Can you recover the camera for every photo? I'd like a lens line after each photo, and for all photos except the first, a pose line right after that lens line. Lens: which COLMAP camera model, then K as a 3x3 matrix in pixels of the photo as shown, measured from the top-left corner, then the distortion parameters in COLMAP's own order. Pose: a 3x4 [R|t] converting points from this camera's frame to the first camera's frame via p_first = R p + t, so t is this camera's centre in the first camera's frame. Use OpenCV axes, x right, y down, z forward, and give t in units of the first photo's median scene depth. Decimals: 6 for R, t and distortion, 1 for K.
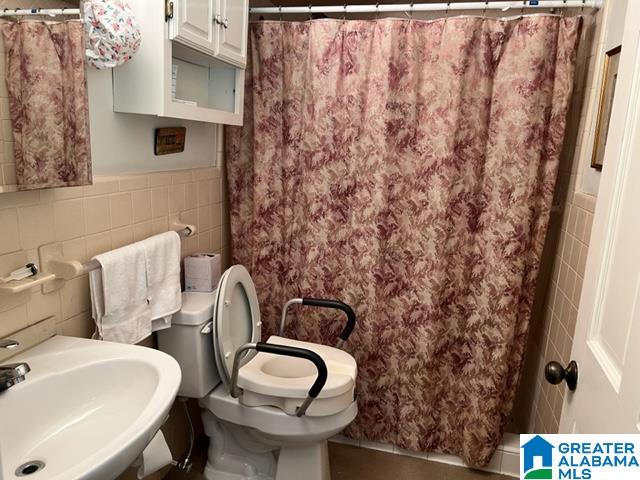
lens RADIAL K [[479.1, 0, 323.4], [0, 479.1, 242.0], [0, 0, 1]] dist [0.049732, -0.064051]
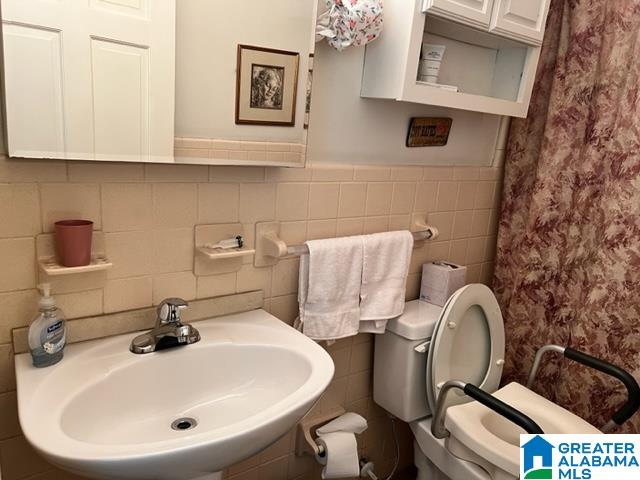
lens RADIAL K [[479.1, 0, 317.9], [0, 479.1, 239.4], [0, 0, 1]] dist [0.049732, -0.064051]
pose [[0.763722, 0.162907, -0.624652, 0.108886], [-0.175093, 0.983636, 0.042455, -0.013373], [0.621347, 0.076948, 0.779748, 0.167747]]
